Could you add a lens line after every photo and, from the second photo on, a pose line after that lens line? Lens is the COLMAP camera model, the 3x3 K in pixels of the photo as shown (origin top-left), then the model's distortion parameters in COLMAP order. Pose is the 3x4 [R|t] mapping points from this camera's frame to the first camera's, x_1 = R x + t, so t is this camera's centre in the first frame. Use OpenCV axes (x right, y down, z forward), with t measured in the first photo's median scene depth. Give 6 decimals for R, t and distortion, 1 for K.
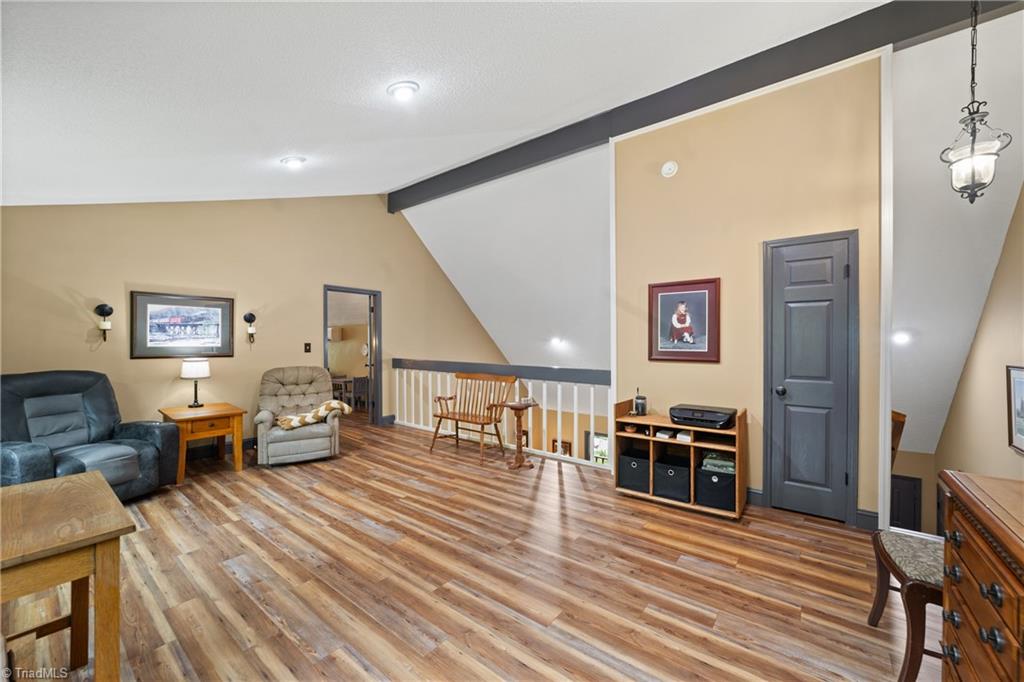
lens RADIAL K [[395.4, 0, 515.2], [0, 395.4, 342.8], [0, 0, 1]] dist [-0.017669, 0.005088]
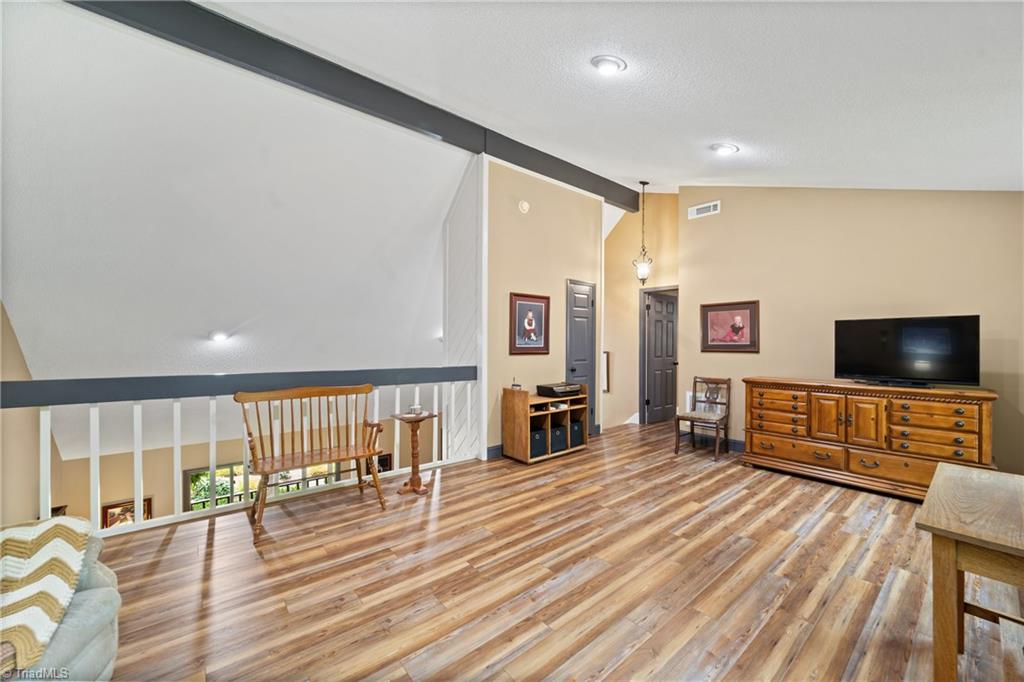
lens RADIAL K [[395.4, 0, 528.6], [0, 395.4, 344.4], [0, 0, 1]] dist [-0.017669, 0.005088]
pose [[0.199712, -0.006110, 0.979836, -0.995639], [-0.004107, 0.999967, 0.007073, 0.004338], [-0.979846, -0.005437, 0.199680, 0.814619]]
